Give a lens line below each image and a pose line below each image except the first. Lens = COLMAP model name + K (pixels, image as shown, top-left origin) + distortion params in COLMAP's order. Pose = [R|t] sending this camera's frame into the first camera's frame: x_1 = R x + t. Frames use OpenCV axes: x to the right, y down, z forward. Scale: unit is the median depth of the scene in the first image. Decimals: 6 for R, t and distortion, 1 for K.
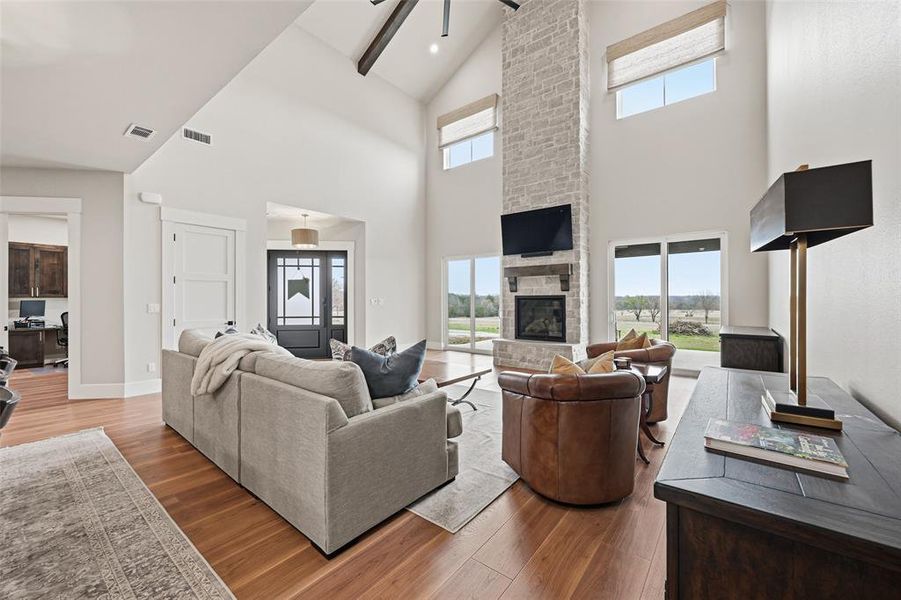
lens RADIAL K [[360.3, 0, 450.5], [0, 360.3, 300.0], [0, 0, 1]] dist [-0.000236, -0.000303]
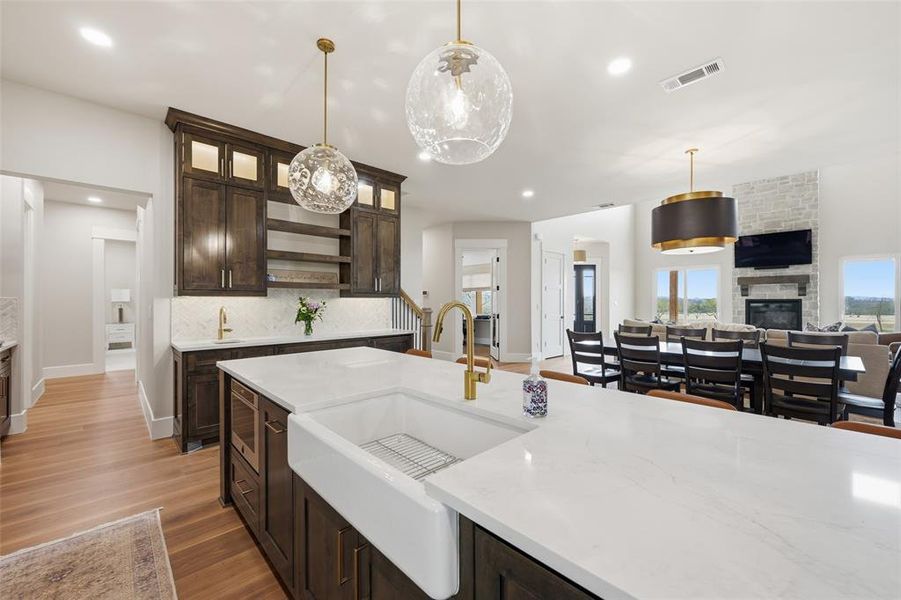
lens RADIAL K [[360.3, 0, 450.5], [0, 360.3, 300.0], [0, 0, 1]] dist [-0.000236, -0.000303]
pose [[0.989971, 0.003068, -0.141235, -0.749697], [-0.003568, 0.999988, -0.003283, -0.001183], [0.141224, 0.003754, 0.989971, -0.458933]]
